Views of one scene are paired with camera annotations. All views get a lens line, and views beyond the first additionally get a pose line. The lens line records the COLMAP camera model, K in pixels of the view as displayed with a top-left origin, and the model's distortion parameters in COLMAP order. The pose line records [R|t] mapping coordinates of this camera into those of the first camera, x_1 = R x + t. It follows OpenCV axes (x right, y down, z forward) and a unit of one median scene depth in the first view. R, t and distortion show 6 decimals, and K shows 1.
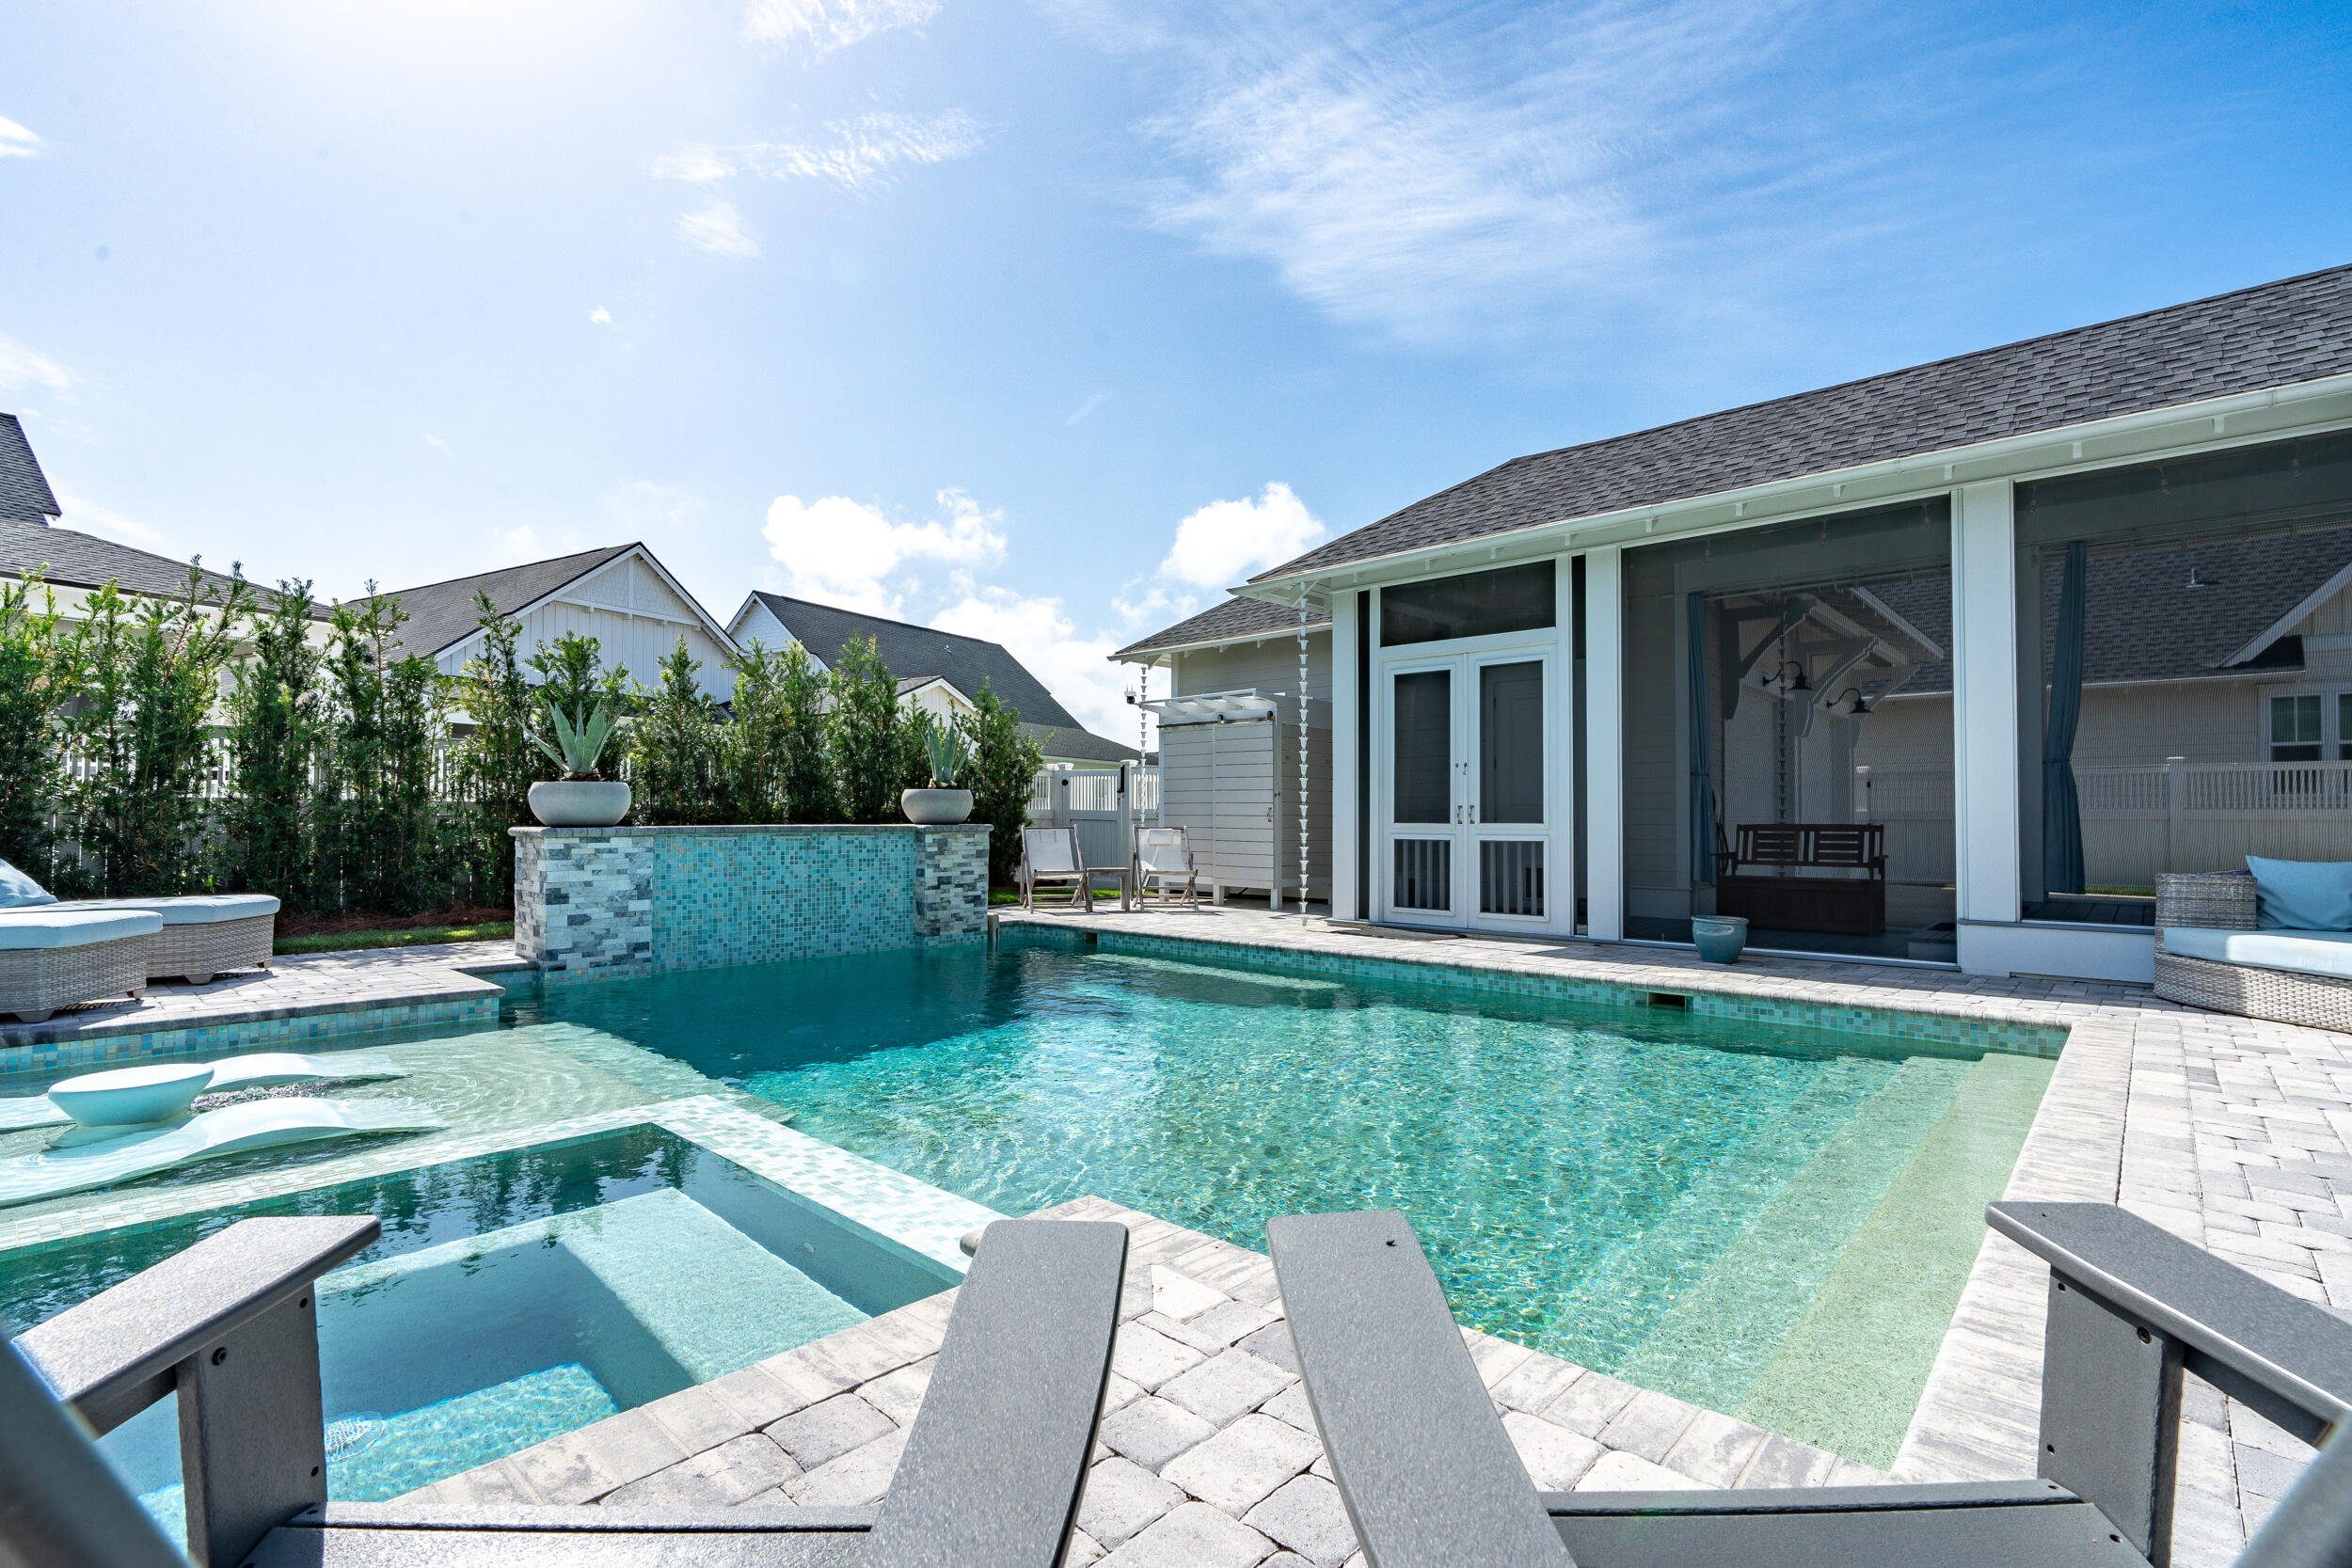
lens RADIAL K [[1071.6, 0, 1181.1], [0, 1071.6, 787.0], [0, 0, 1]] dist [-0.001882, 0.000283]
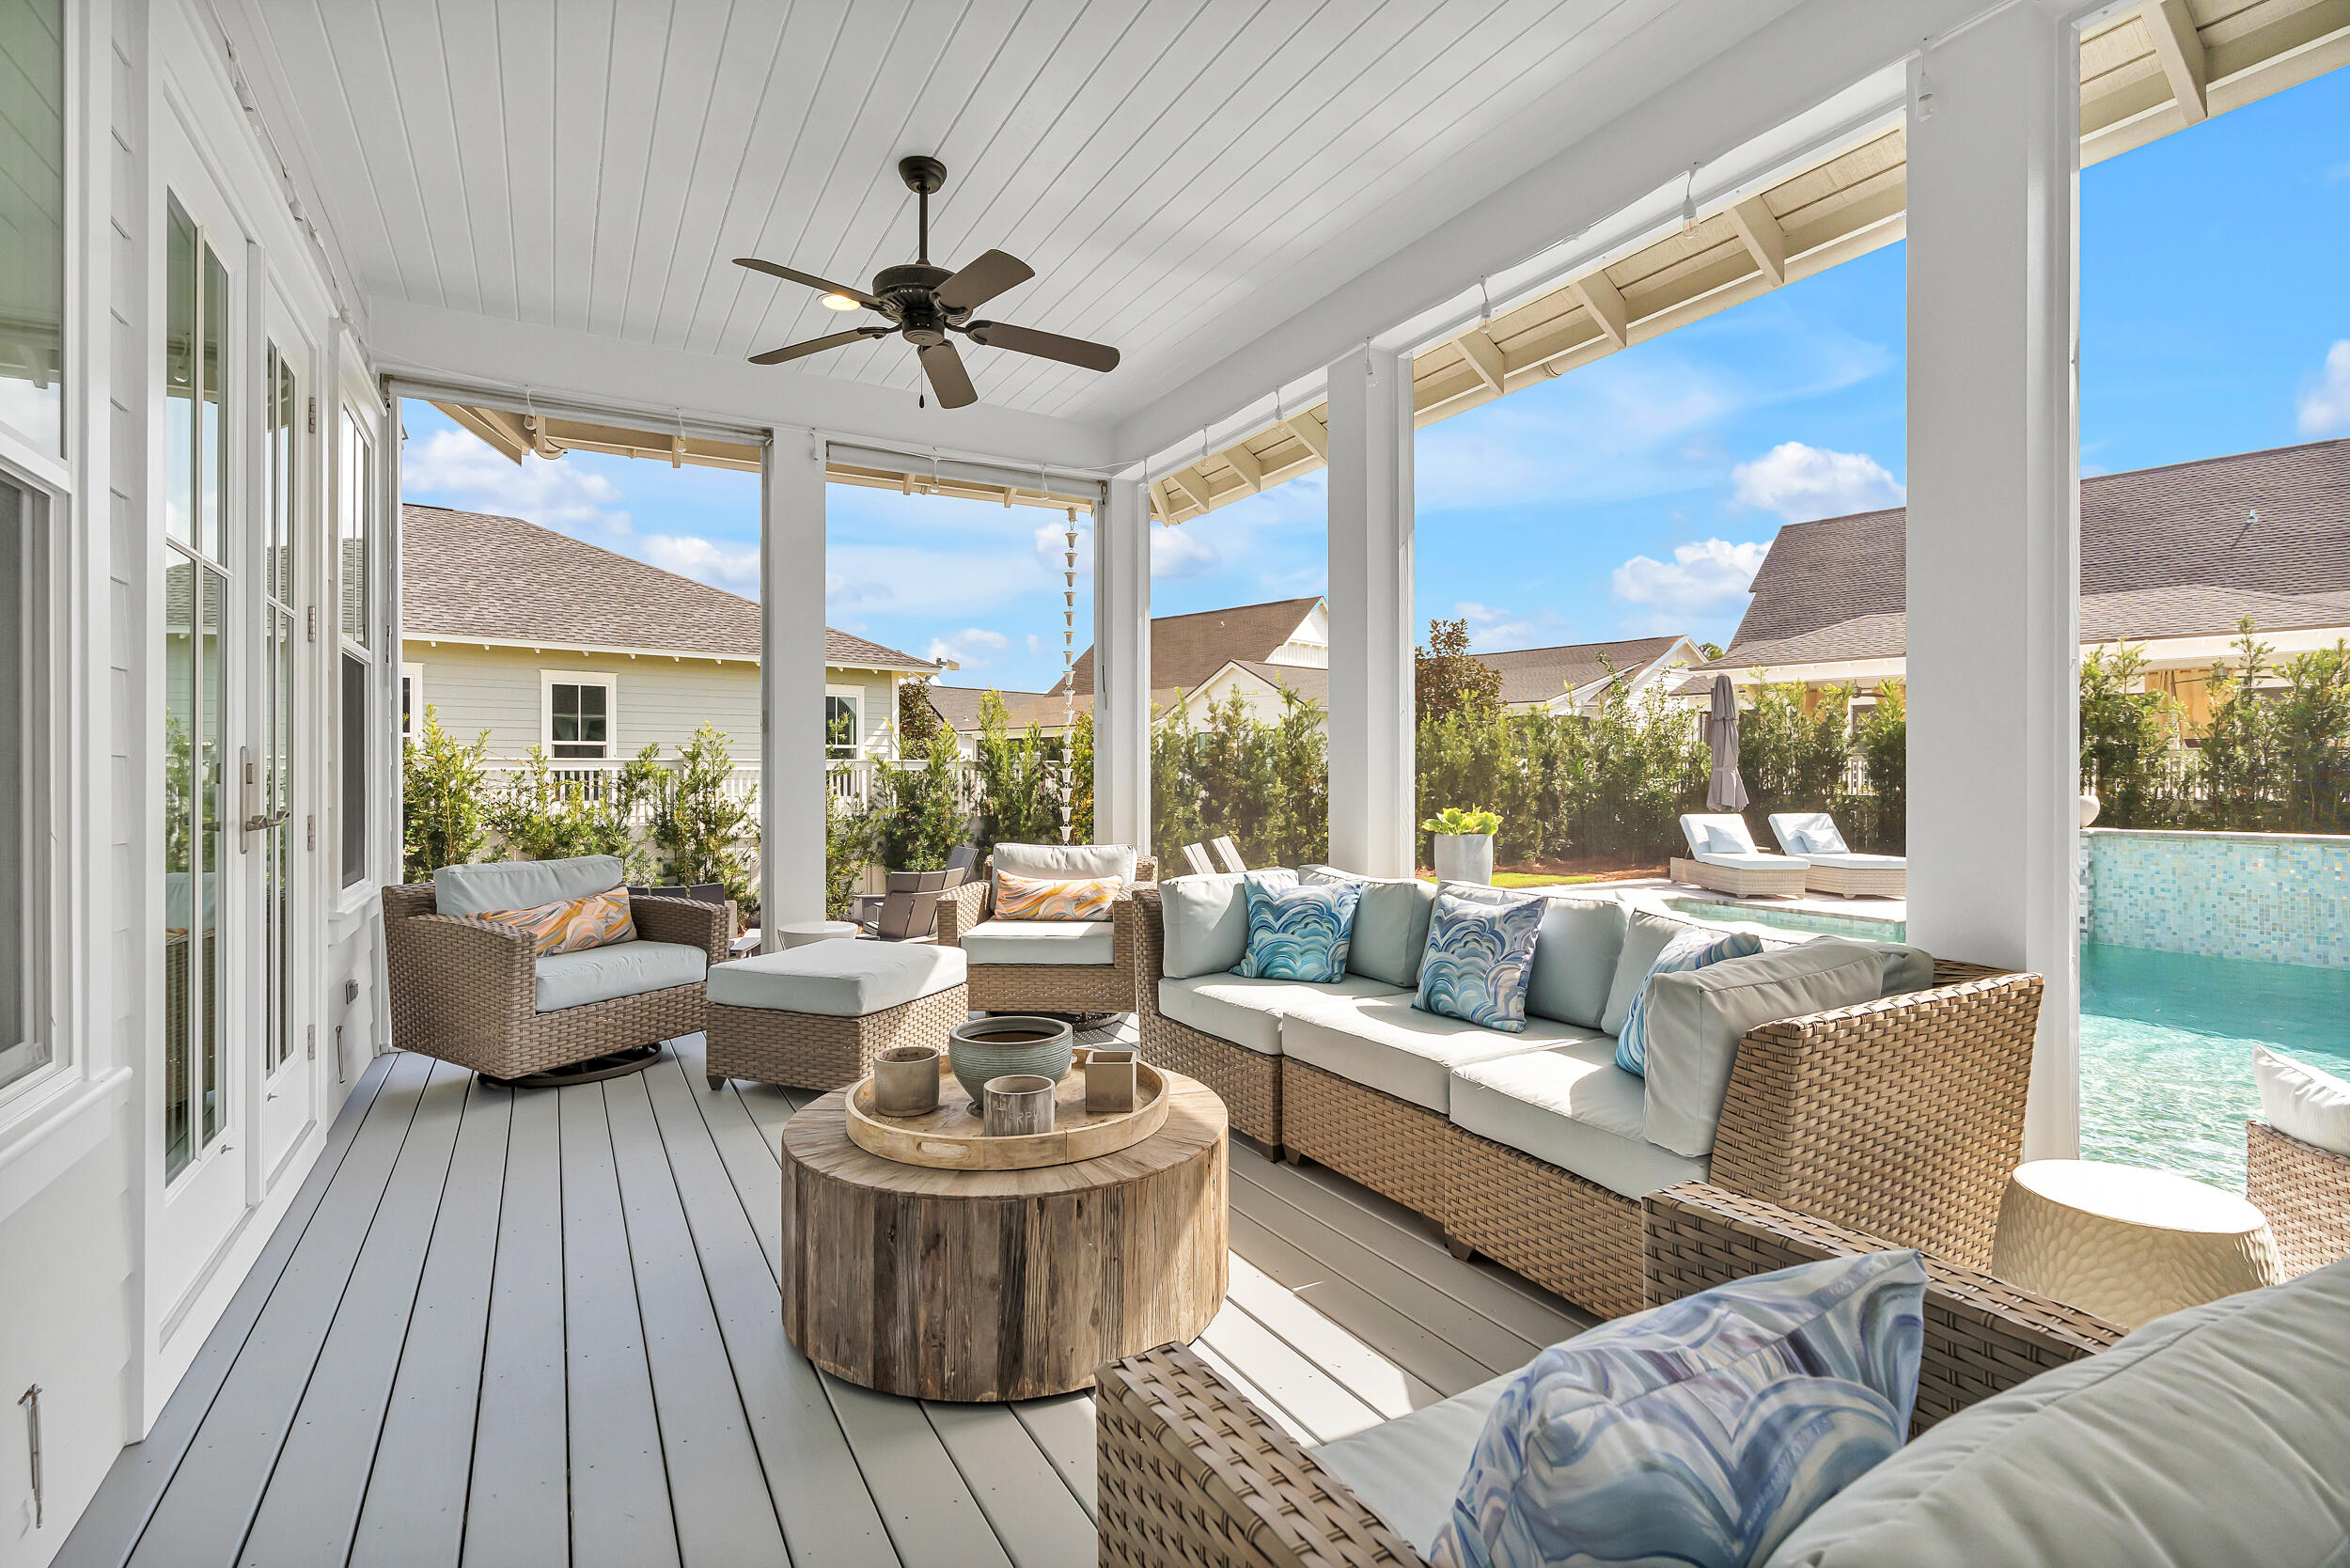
lens RADIAL K [[1078.6, 0, 1176.4], [0, 1078.6, 774.3], [0, 0, 1]] dist [-0.001788, 0.001172]
pose [[-0.297435, 0.000019, -0.954742, 1.052820], [0.031238, 0.999465, -0.009712, -0.051074], [0.954231, -0.032713, -0.297276, 0.314173]]
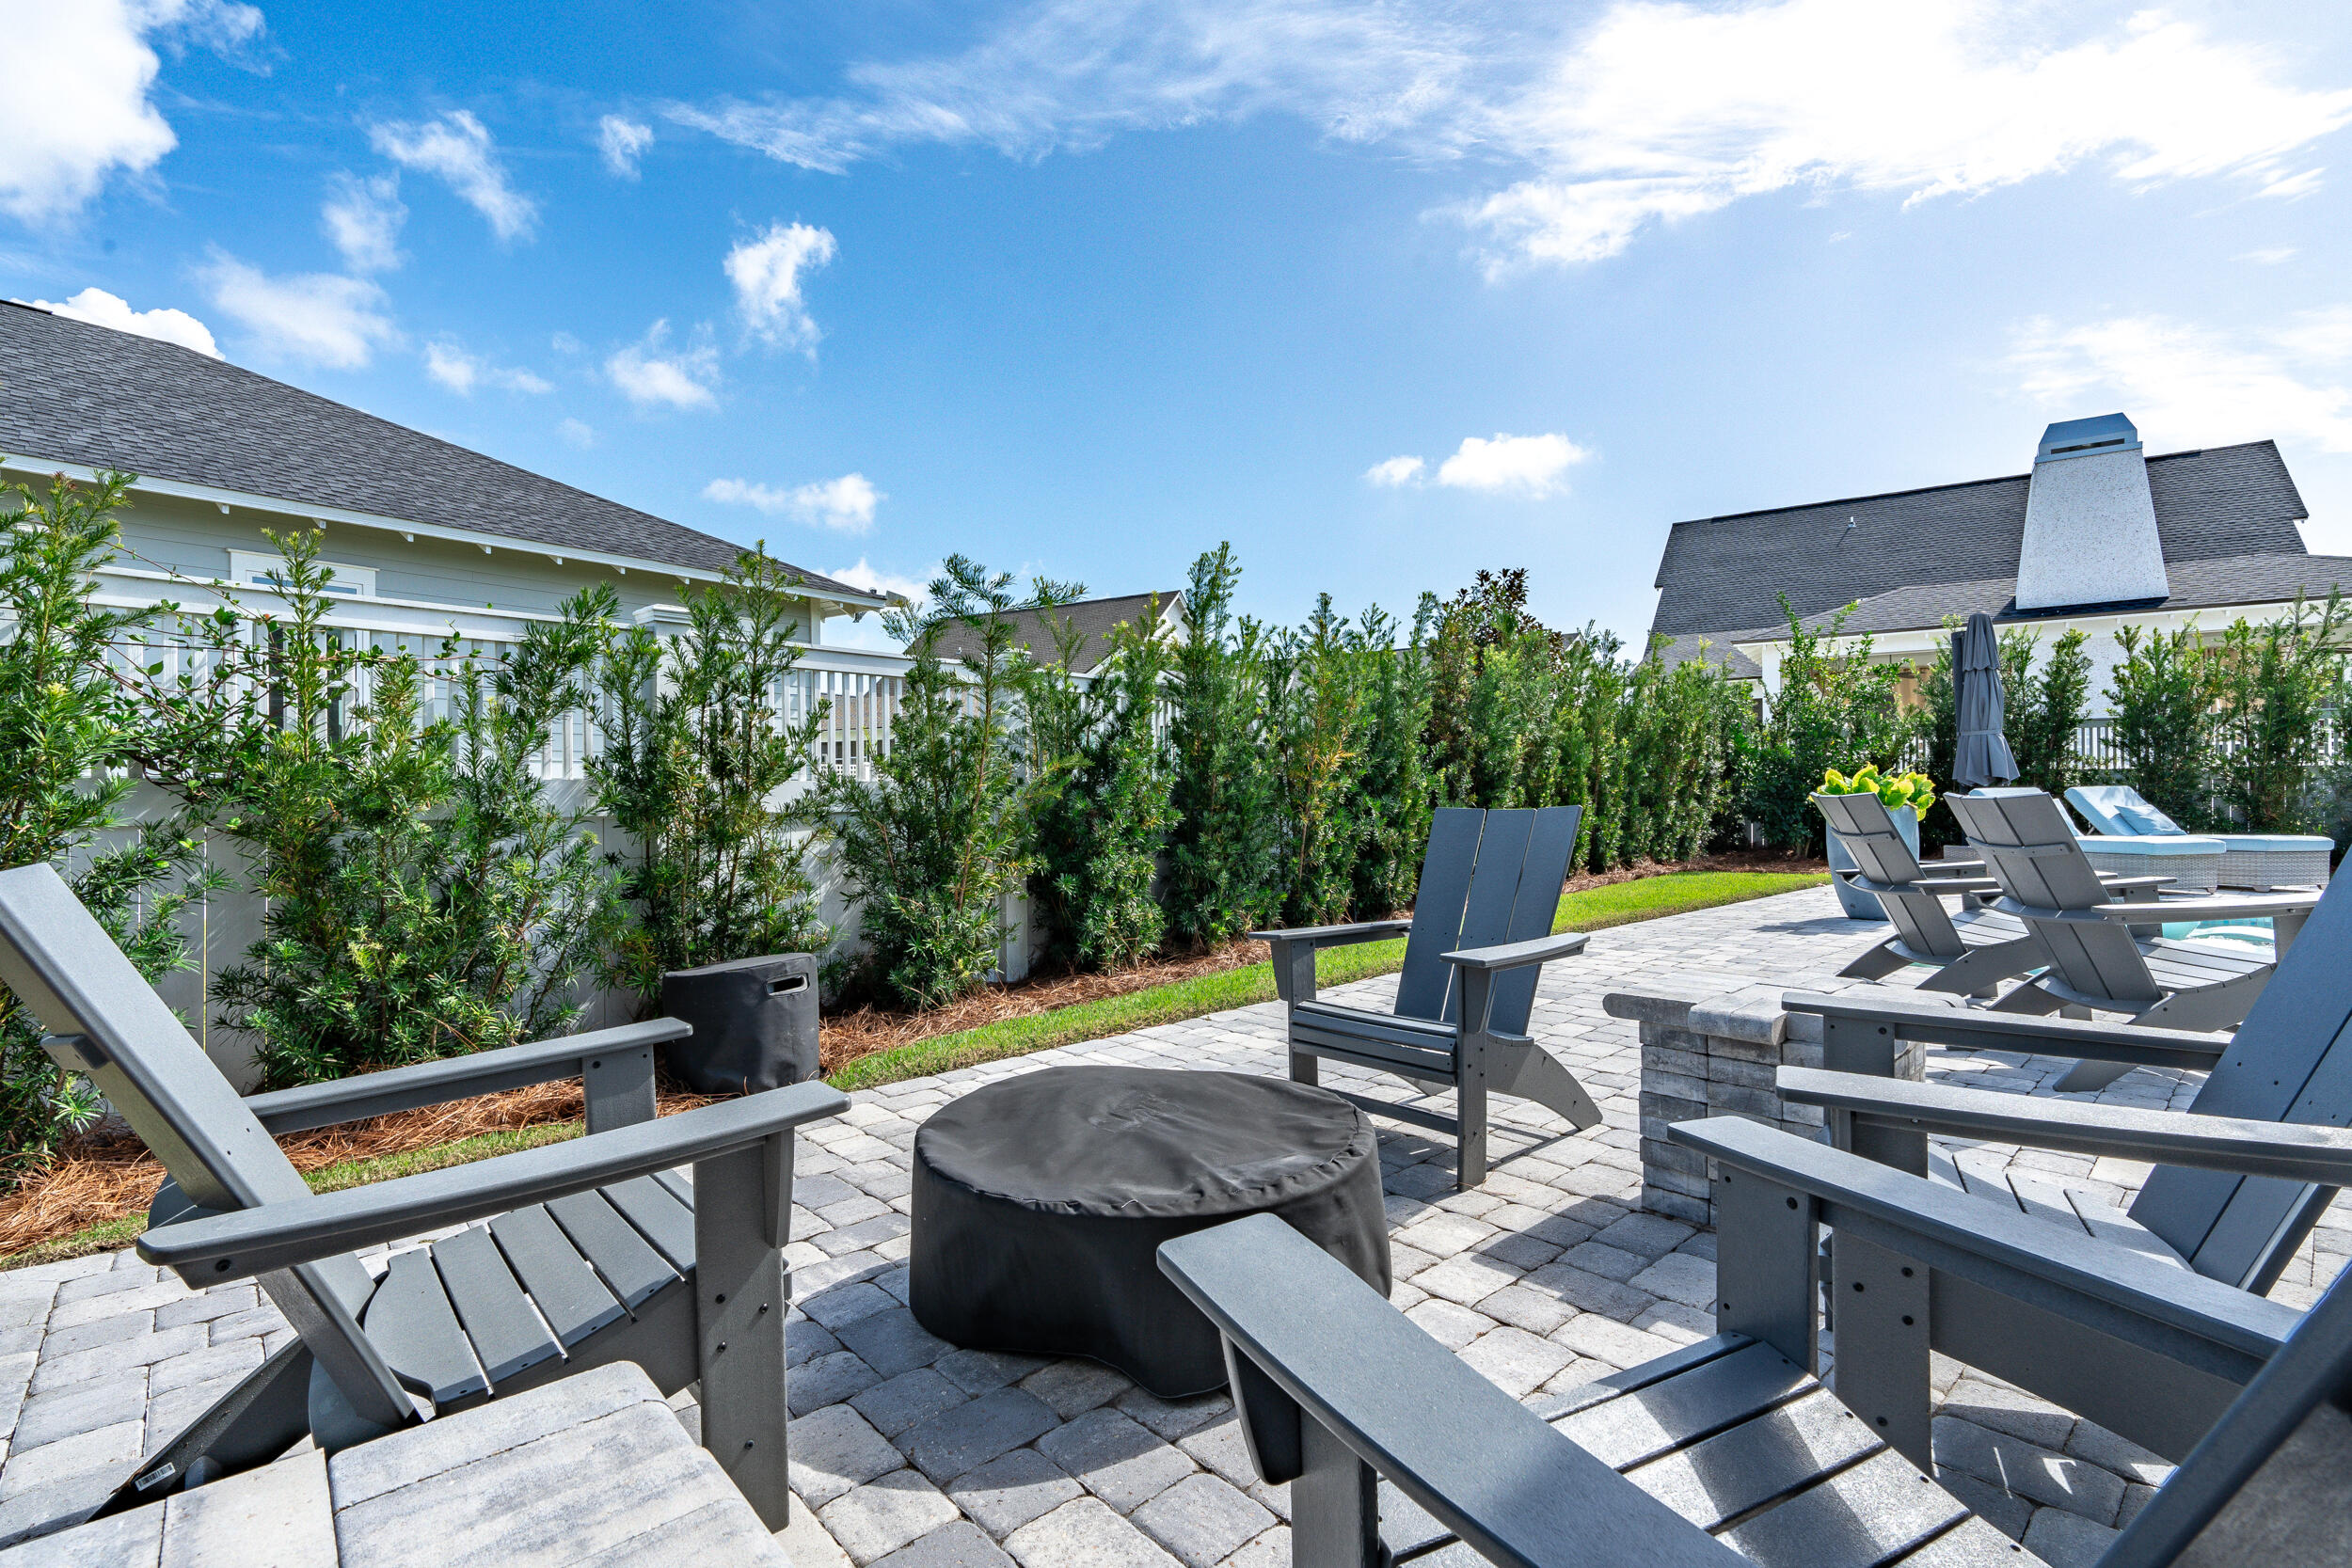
lens RADIAL K [[1079.4, 0, 1177.4], [0, 1079.4, 774.3], [0, 0, 1]] dist [-0.001788, 0.001172]
pose [[-0.093347, -0.017051, -0.995488, 0.551641], [0.038912, 0.999027, -0.020760, -0.006423], [0.994873, -0.040674, -0.092592, -0.281064]]
